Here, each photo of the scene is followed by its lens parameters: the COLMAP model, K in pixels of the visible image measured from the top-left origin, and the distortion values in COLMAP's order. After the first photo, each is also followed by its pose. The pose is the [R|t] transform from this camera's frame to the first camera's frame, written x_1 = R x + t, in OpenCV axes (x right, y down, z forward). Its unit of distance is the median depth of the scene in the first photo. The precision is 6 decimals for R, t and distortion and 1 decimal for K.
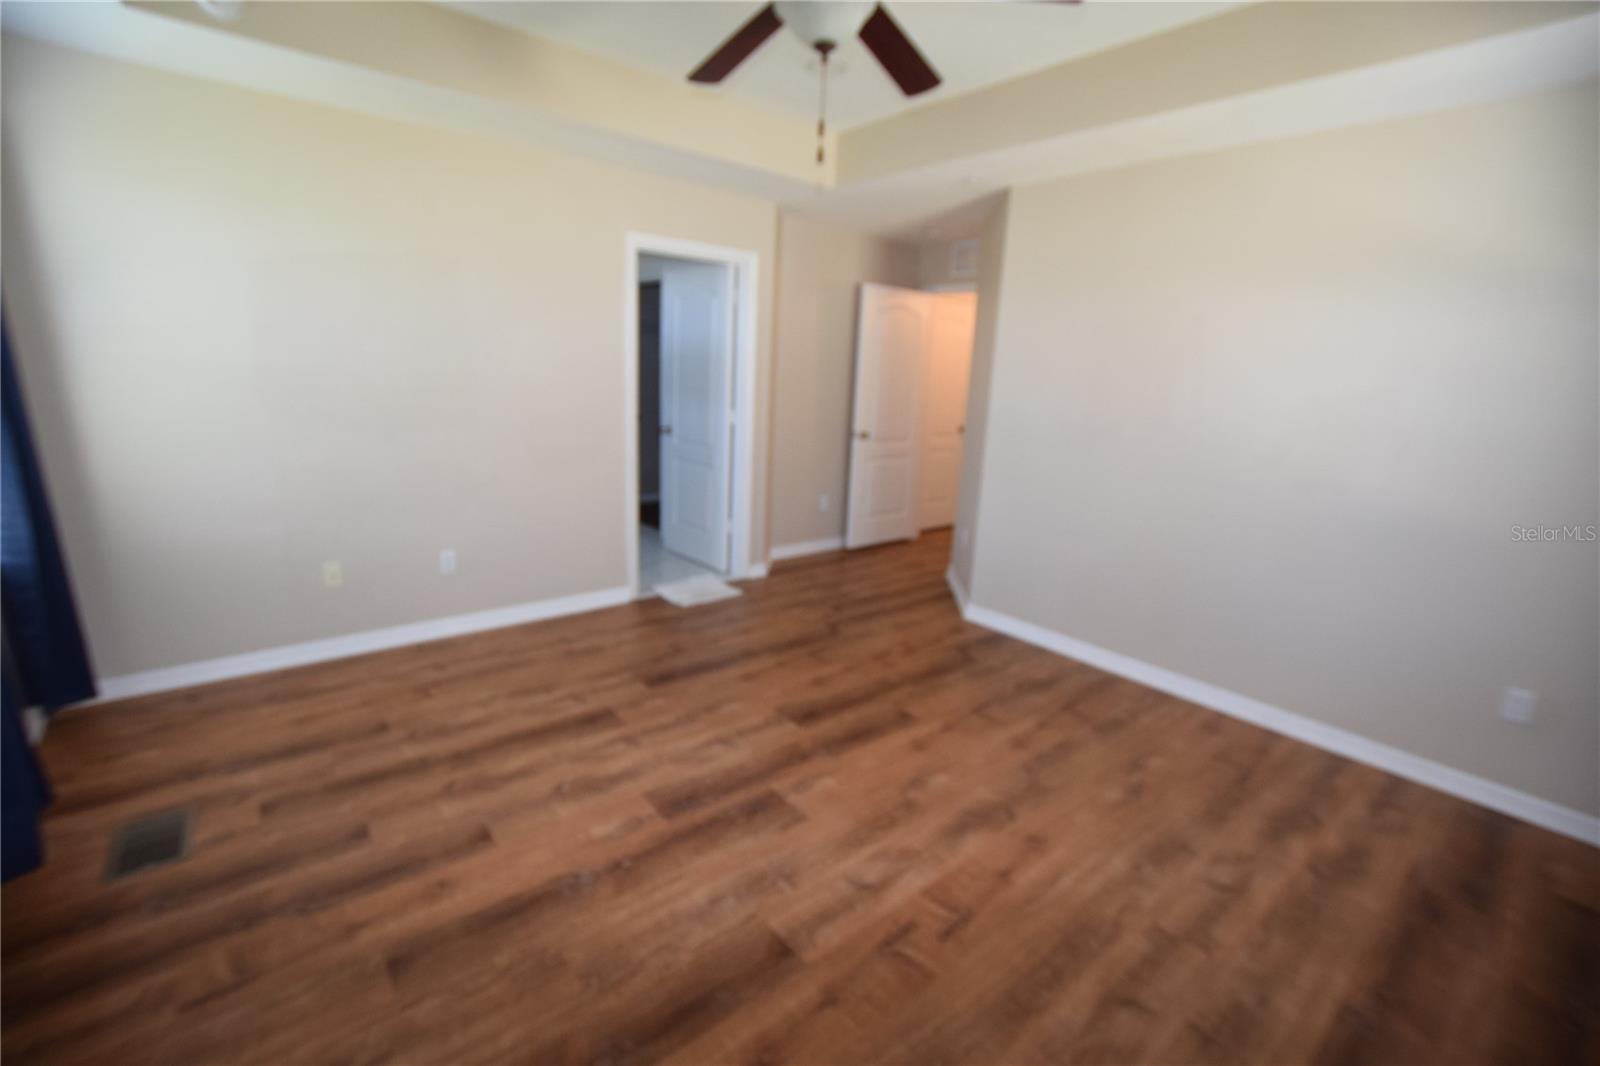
lens RADIAL K [[702.5, 0, 794.5], [0, 702.5, 526.5], [0, 0, 1]] dist [-0.027474, -0.000094]
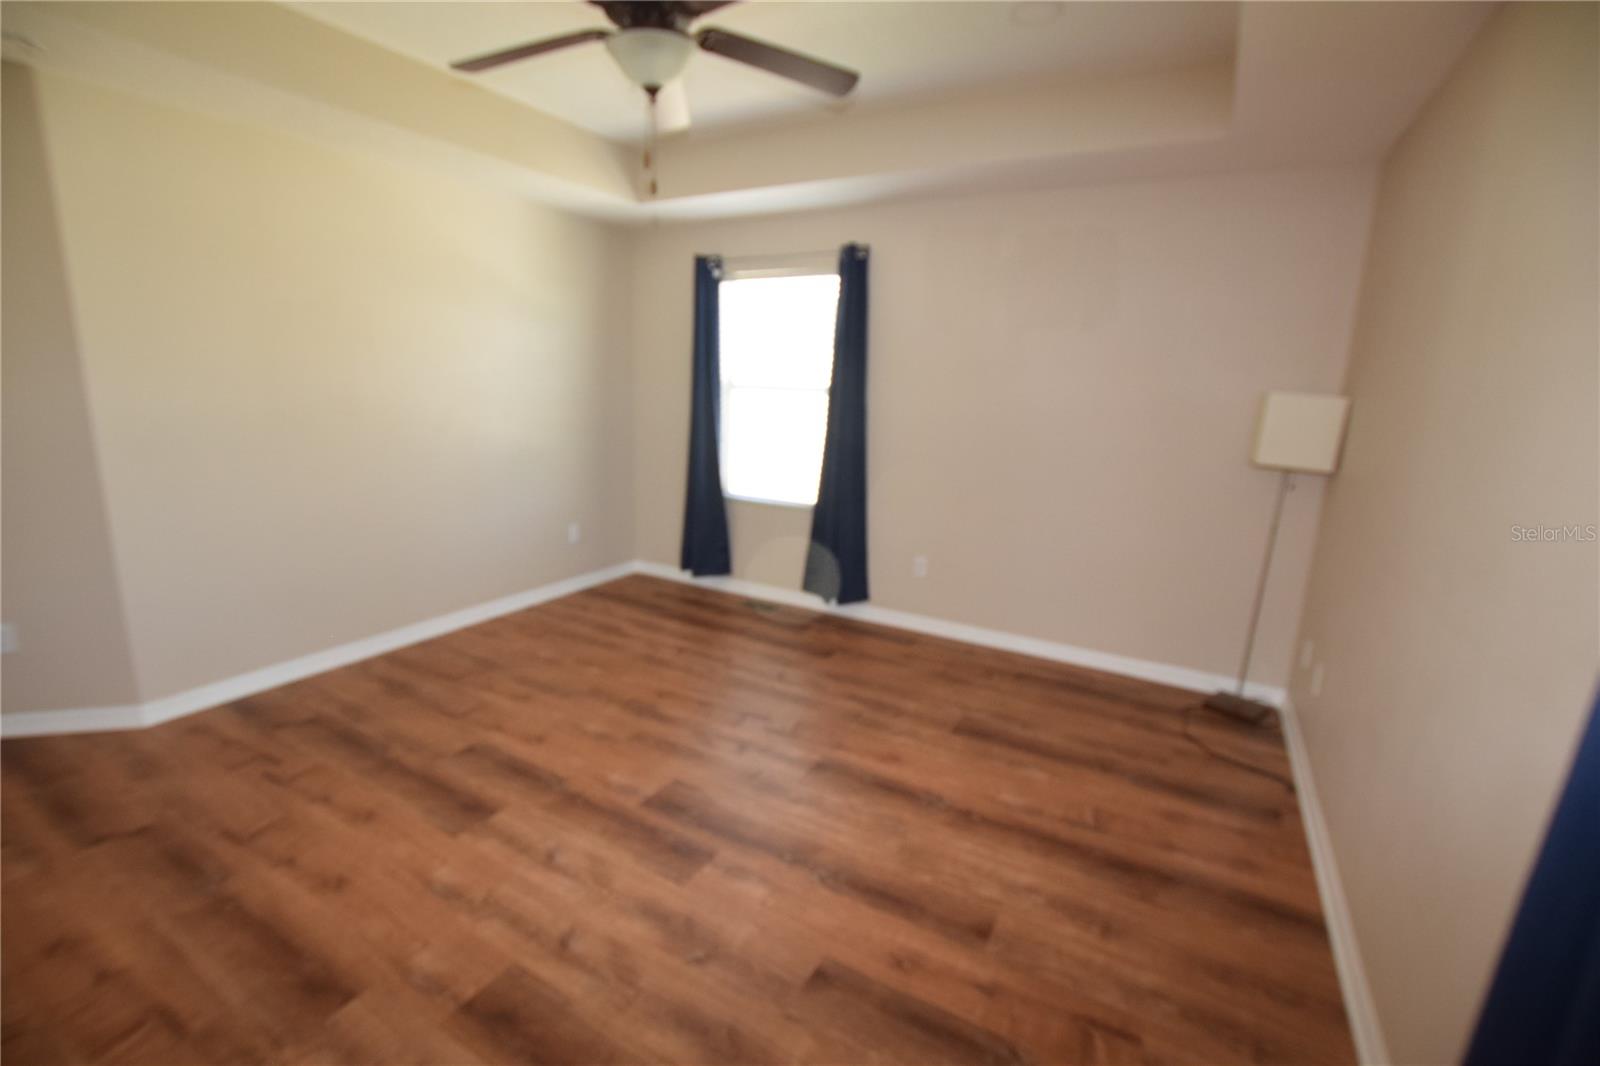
lens RADIAL K [[702.5, 0, 794.5], [0, 702.5, 526.5], [0, 0, 1]] dist [-0.027474, -0.000094]
pose [[-0.347187, -0.247763, 0.904475, -0.828545], [0.160796, 0.934458, 0.317699, -0.249903], [-0.923908, 0.255737, -0.284593, 0.890910]]
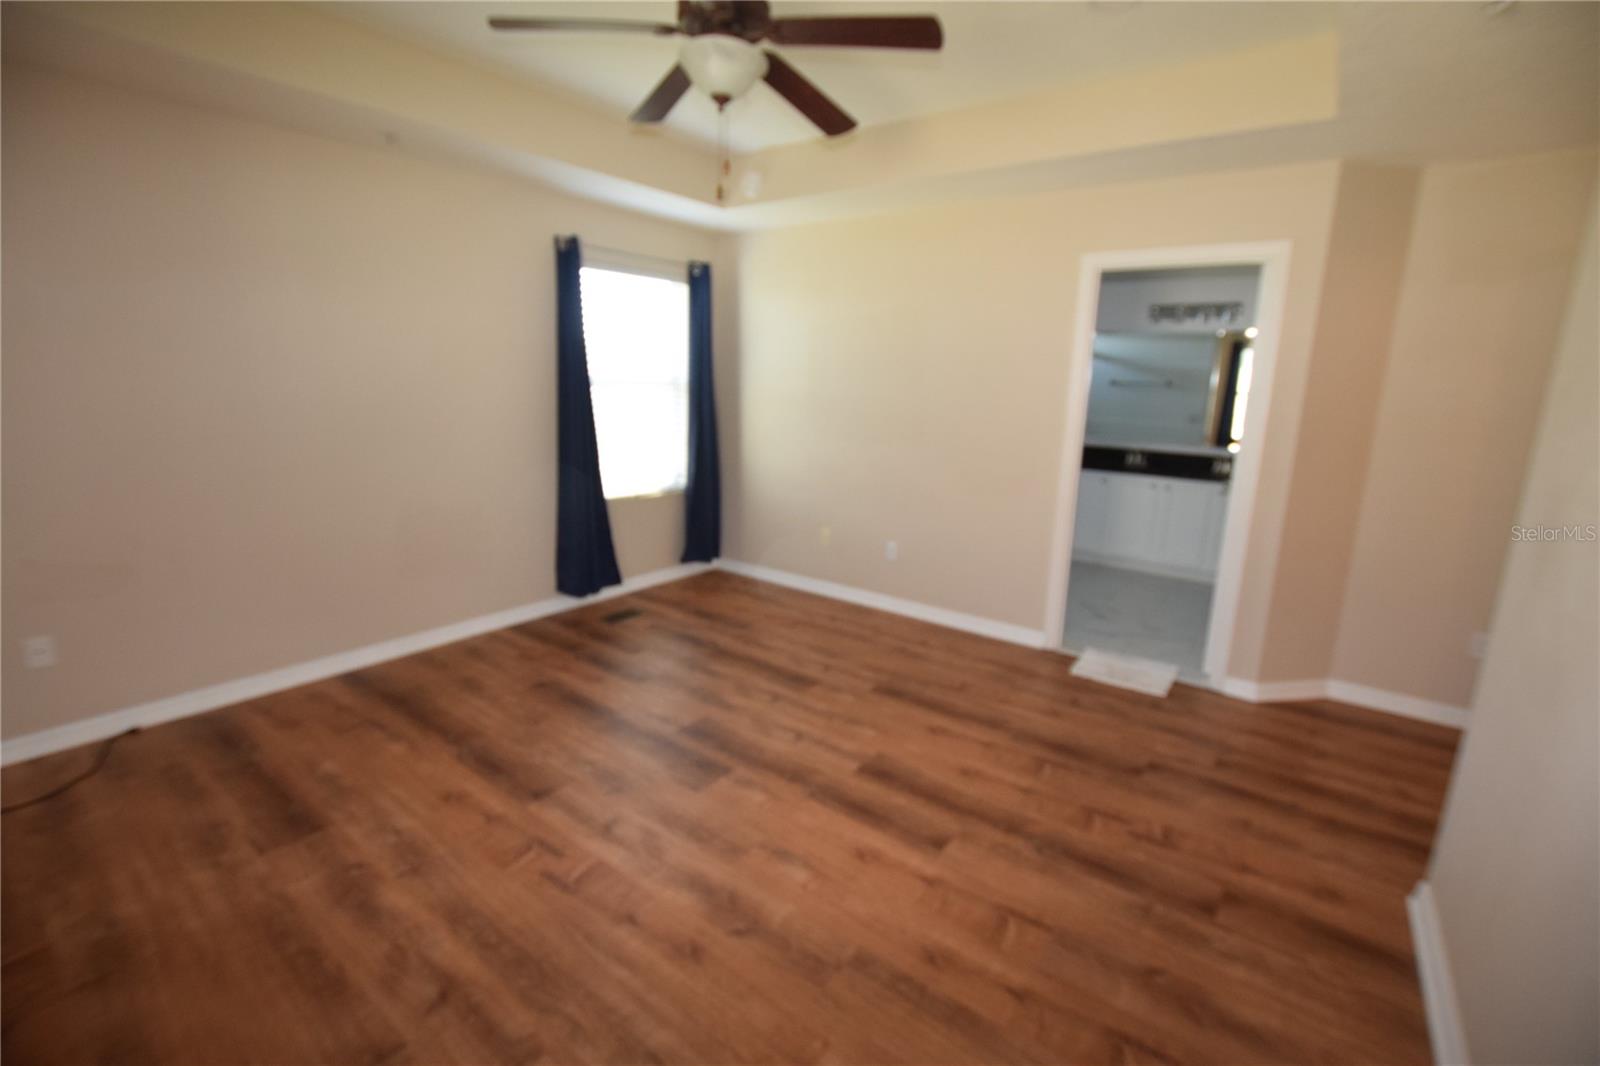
lens RADIAL K [[702.5, 0, 794.5], [0, 702.5, 526.5], [0, 0, 1]] dist [-0.027474, -0.000094]
pose [[0.228935, 0.163465, -0.959619, 0.885891], [-0.234799, 0.965966, 0.108531, -0.117163], [0.944700, 0.200471, 0.259525, 0.666363]]
